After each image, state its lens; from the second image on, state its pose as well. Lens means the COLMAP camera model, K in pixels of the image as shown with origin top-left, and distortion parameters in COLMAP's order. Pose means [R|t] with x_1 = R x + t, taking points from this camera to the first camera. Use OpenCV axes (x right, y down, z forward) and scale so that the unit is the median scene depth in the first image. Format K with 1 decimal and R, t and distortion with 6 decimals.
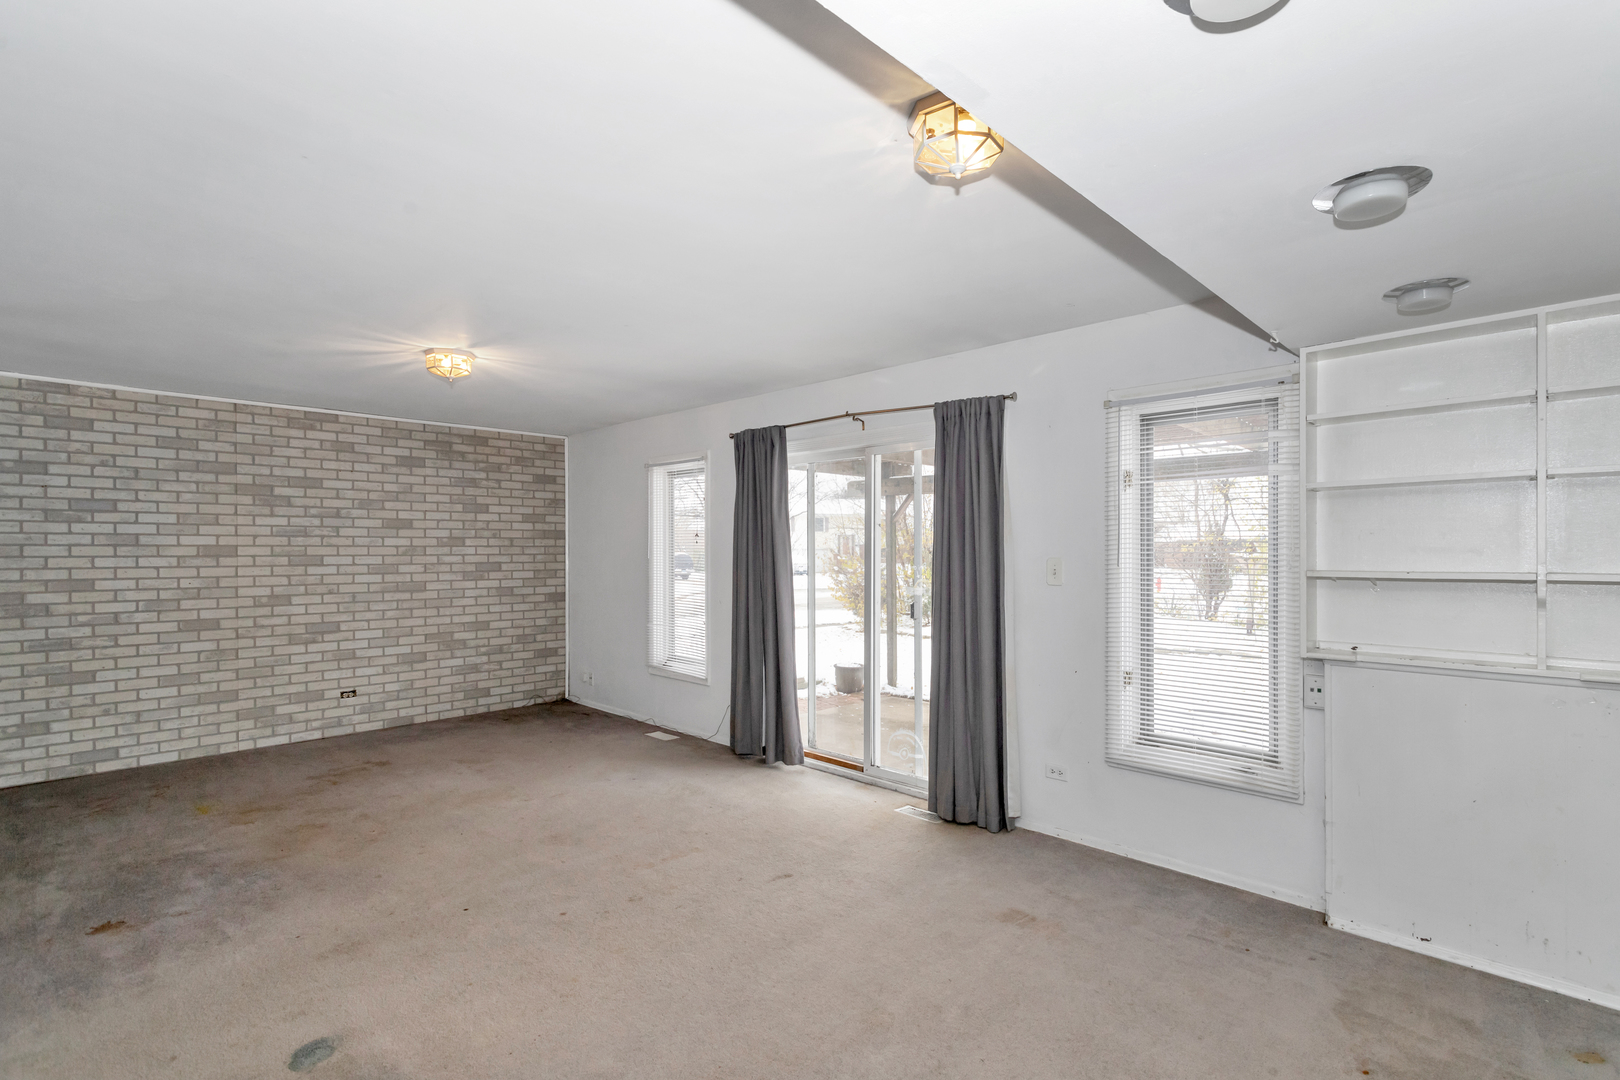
lens RADIAL K [[776.1, 0, 833.3], [0, 776.1, 539.1], [0, 0, 1]] dist [0.001414, 0.000411]
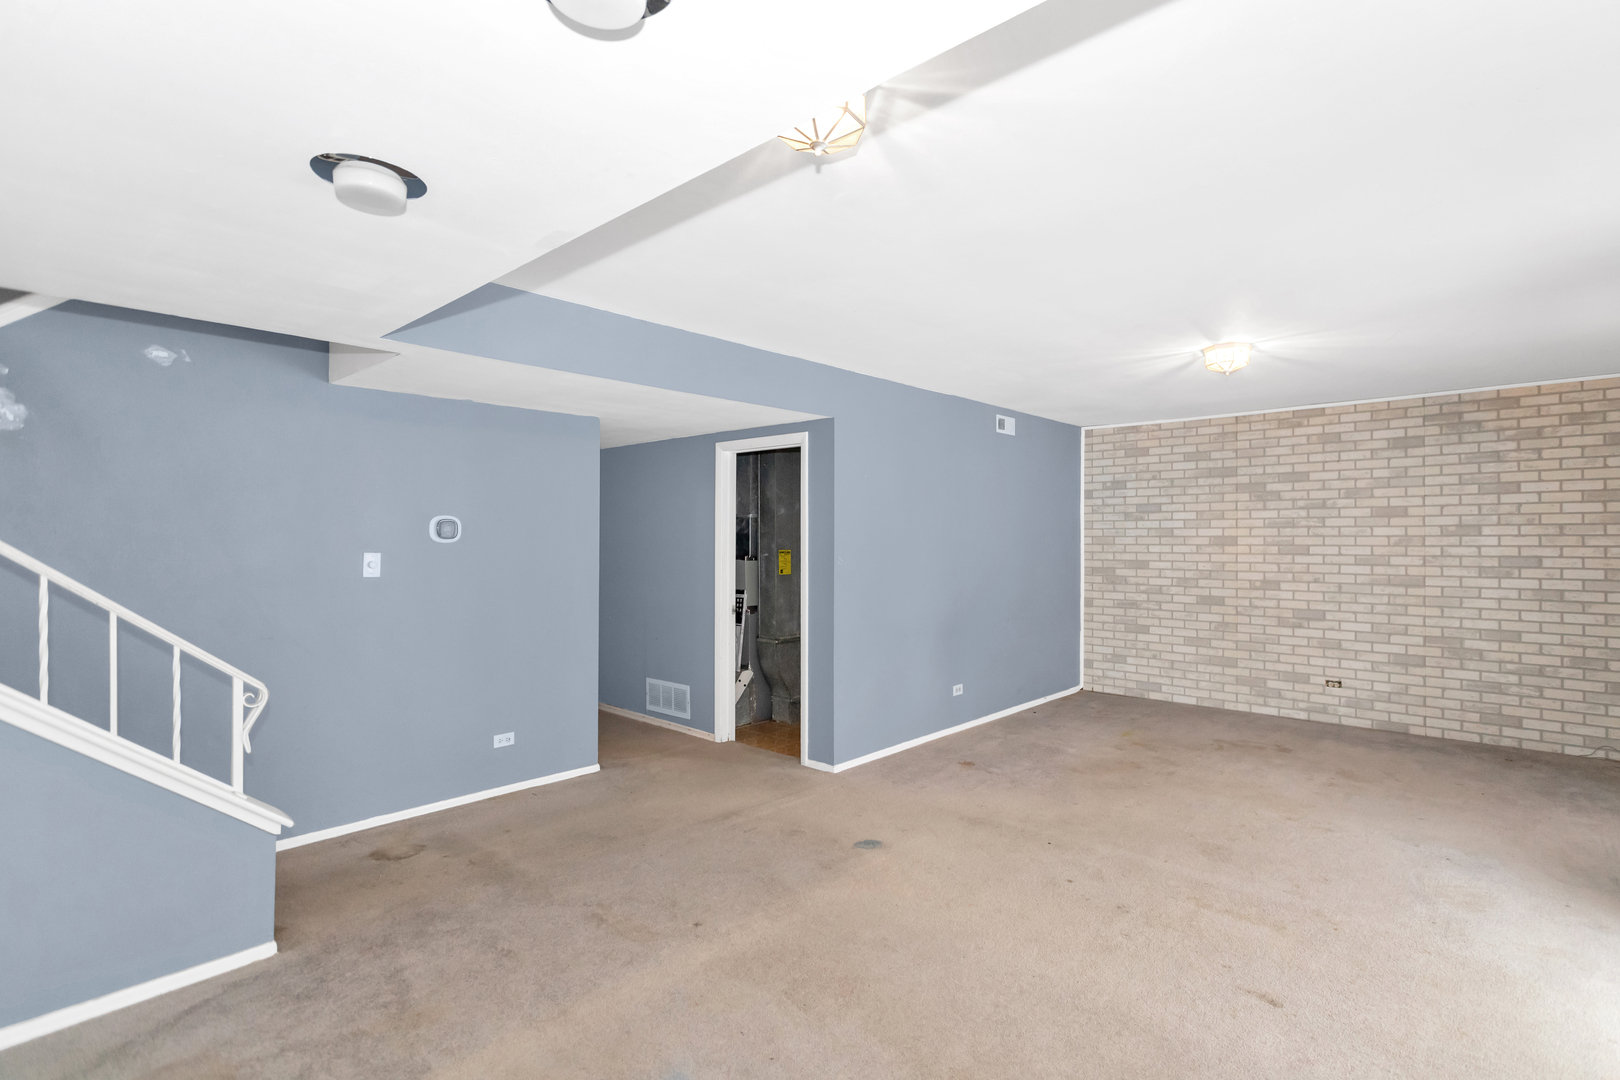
lens RADIAL K [[776.1, 0, 833.3], [0, 776.1, 539.1], [0, 0, 1]] dist [0.001414, 0.000411]
pose [[0.009964, 0.001362, -0.999949, 0.381777], [0.014616, 0.999892, 0.001507, 0.001707], [0.999844, -0.014630, 0.009943, 0.353006]]
